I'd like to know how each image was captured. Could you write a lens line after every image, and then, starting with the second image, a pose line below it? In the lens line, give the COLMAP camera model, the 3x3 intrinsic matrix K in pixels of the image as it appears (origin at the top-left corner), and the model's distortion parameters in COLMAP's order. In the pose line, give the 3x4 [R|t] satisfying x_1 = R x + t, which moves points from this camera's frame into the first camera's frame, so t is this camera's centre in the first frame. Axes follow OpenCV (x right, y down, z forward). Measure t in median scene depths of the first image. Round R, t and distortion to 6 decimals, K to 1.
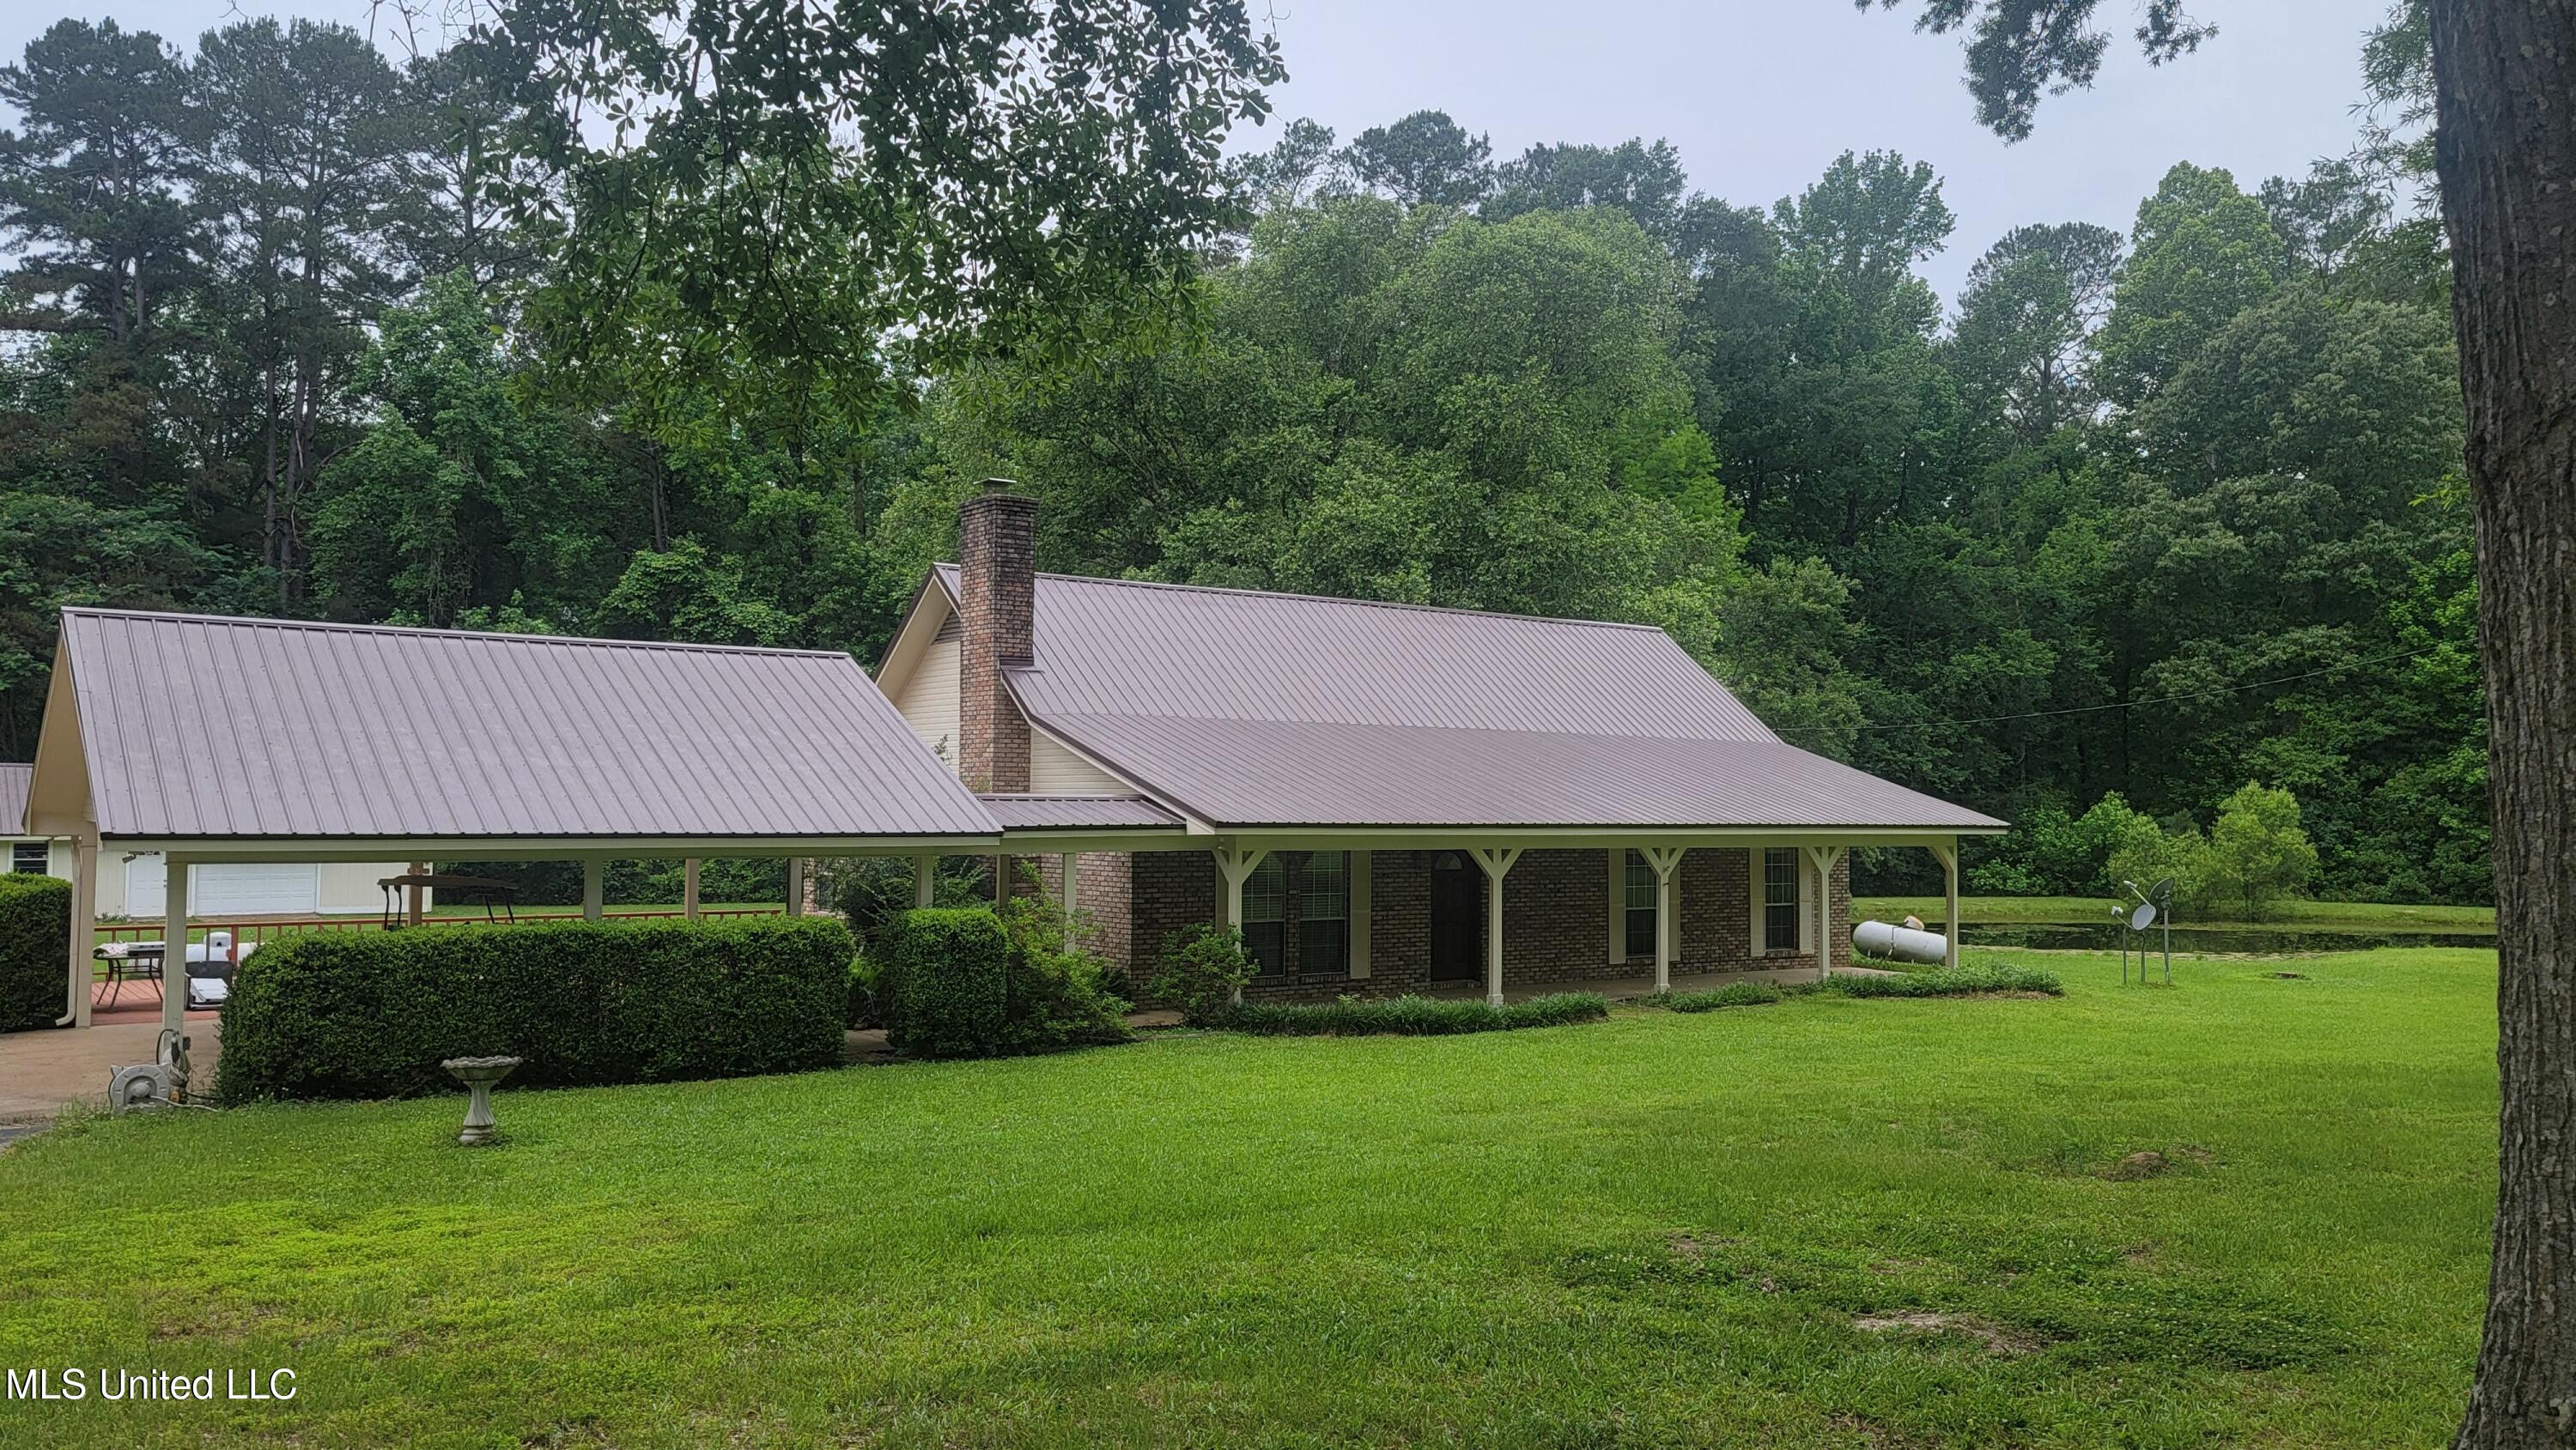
lens RADIAL K [[1915.9, 0, 1286.6], [0, 1915.9, 723.0], [0, 0, 1]] dist [0.043020, -0.010506]
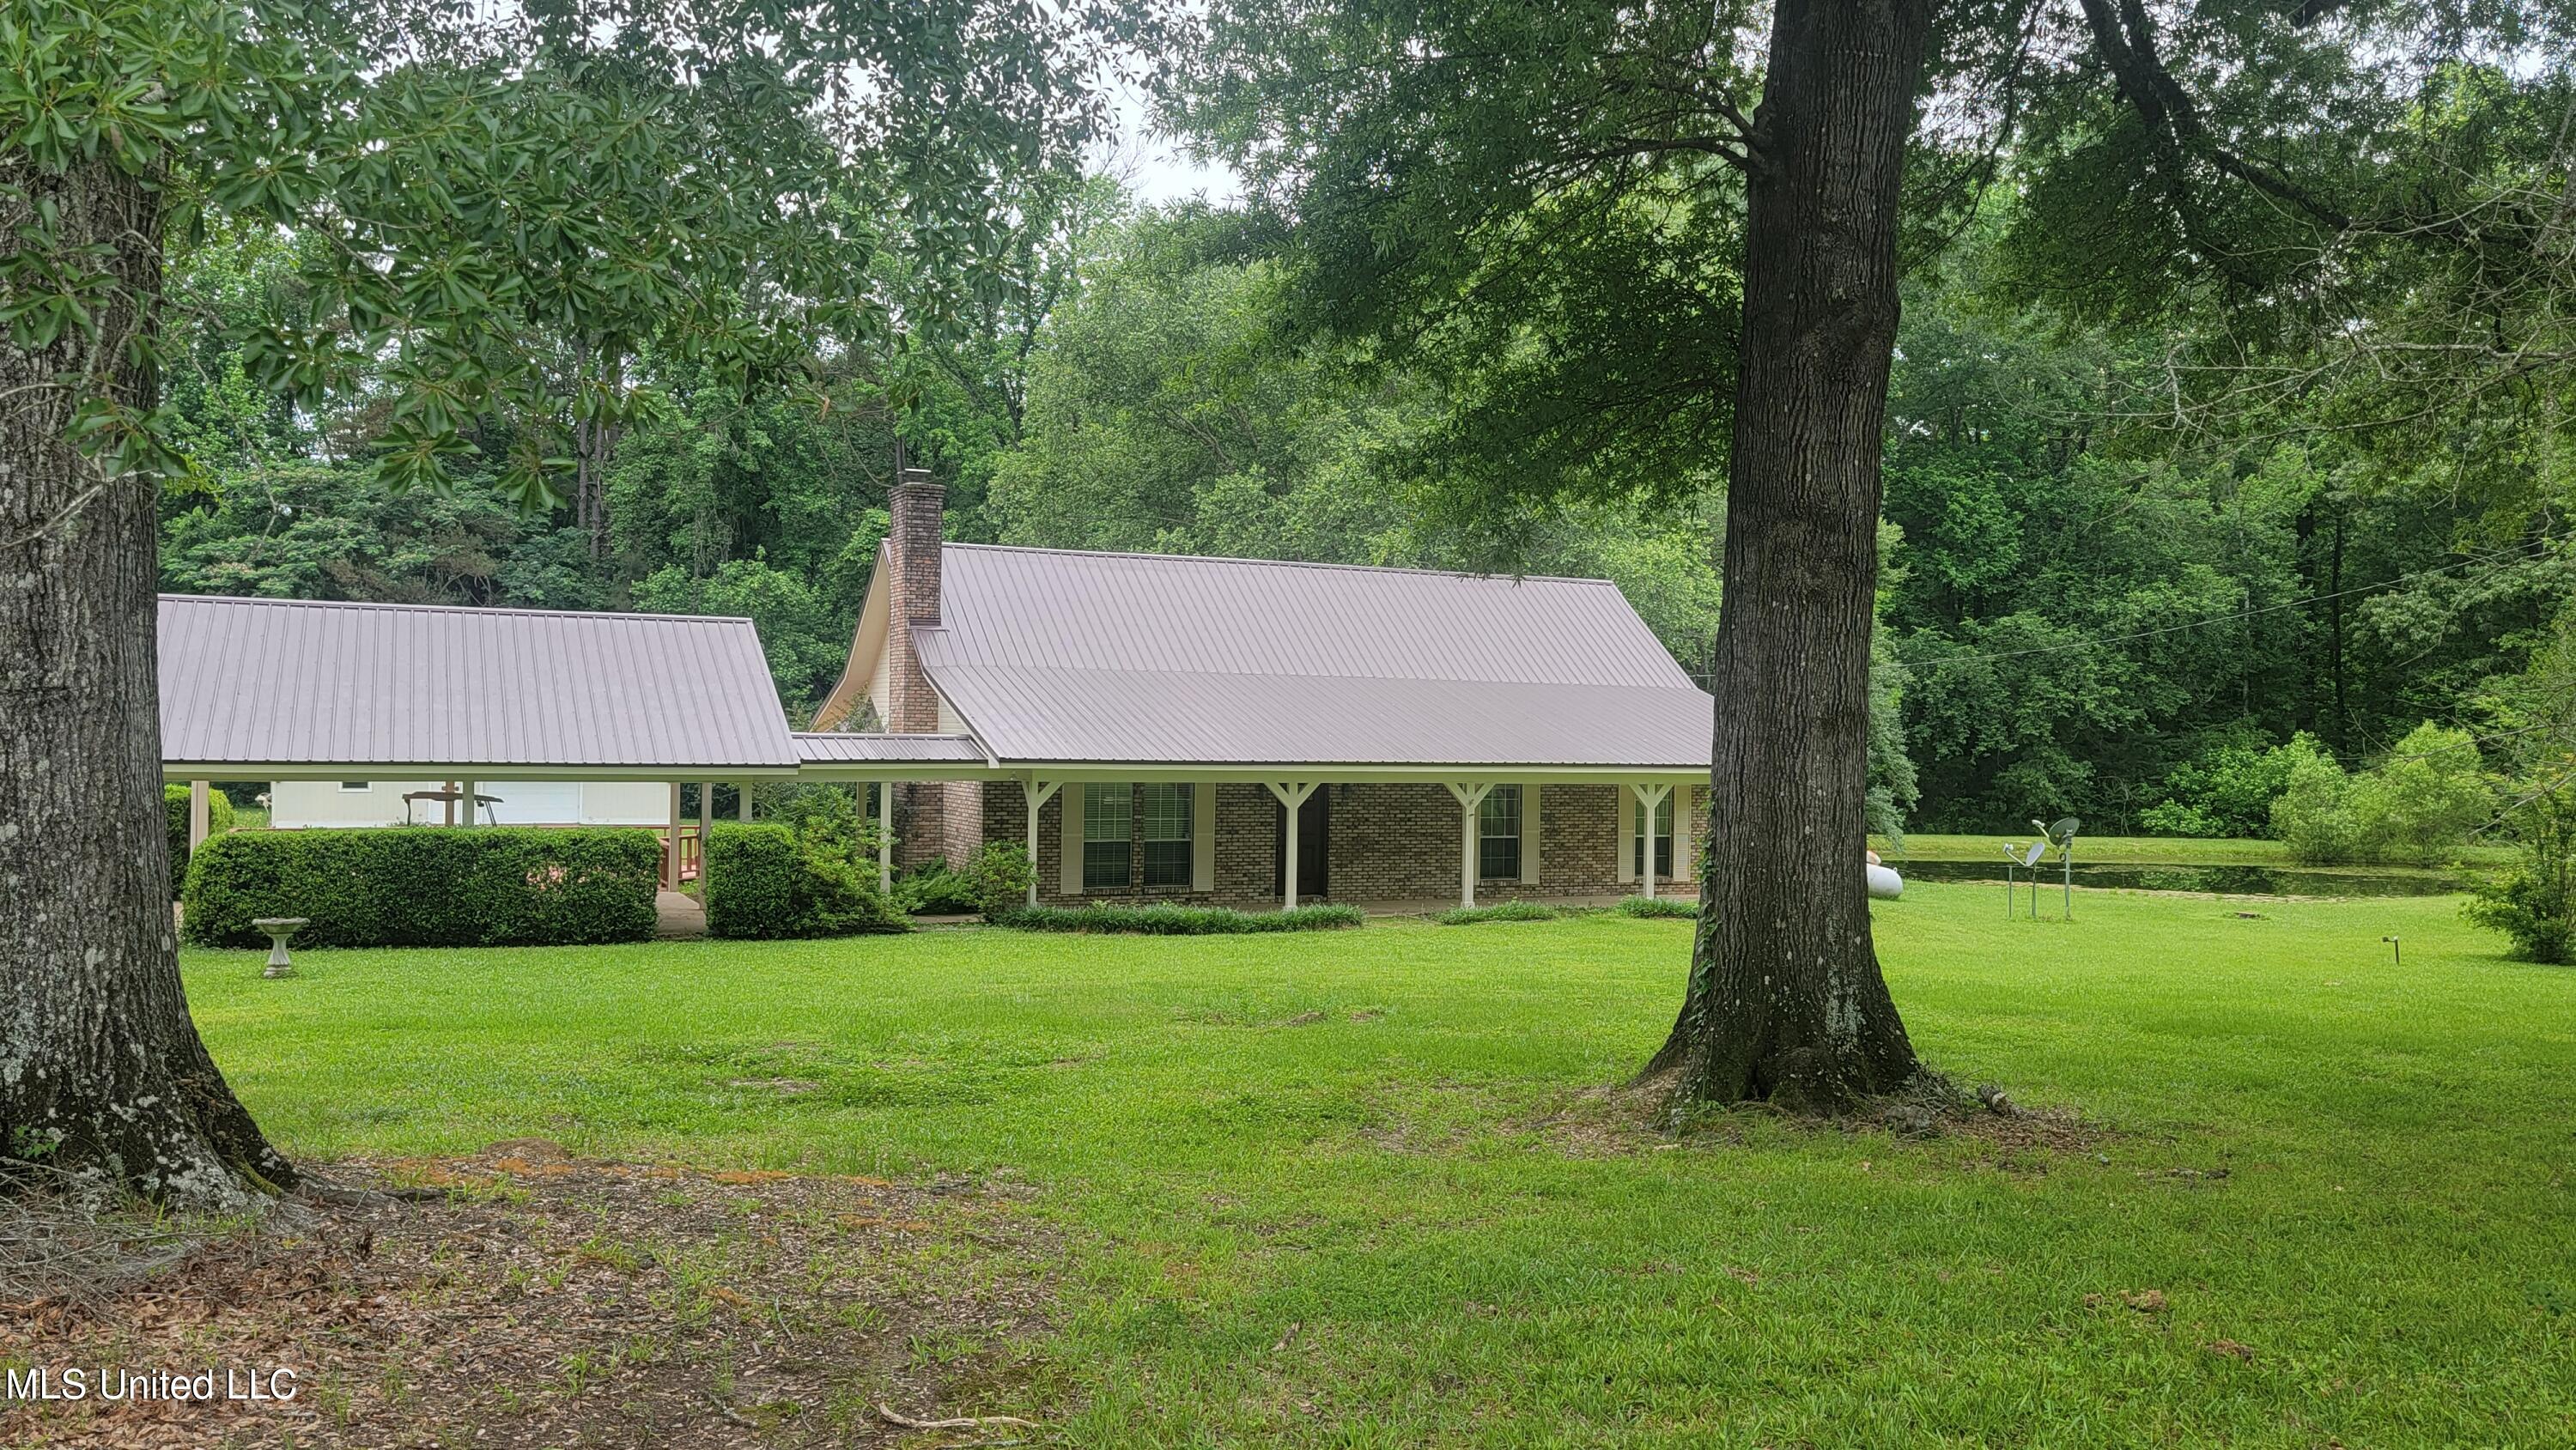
lens RADIAL K [[1915.9, 0, 1291.0], [0, 1915.9, 734.1], [0, 0, 1]] dist [0.043020, -0.010506]
pose [[0.979763, 0.007715, -0.200012, 0.144287], [0.000821, 0.999094, 0.042556, -0.005778], [0.200159, -0.041859, 0.978869, -0.060301]]
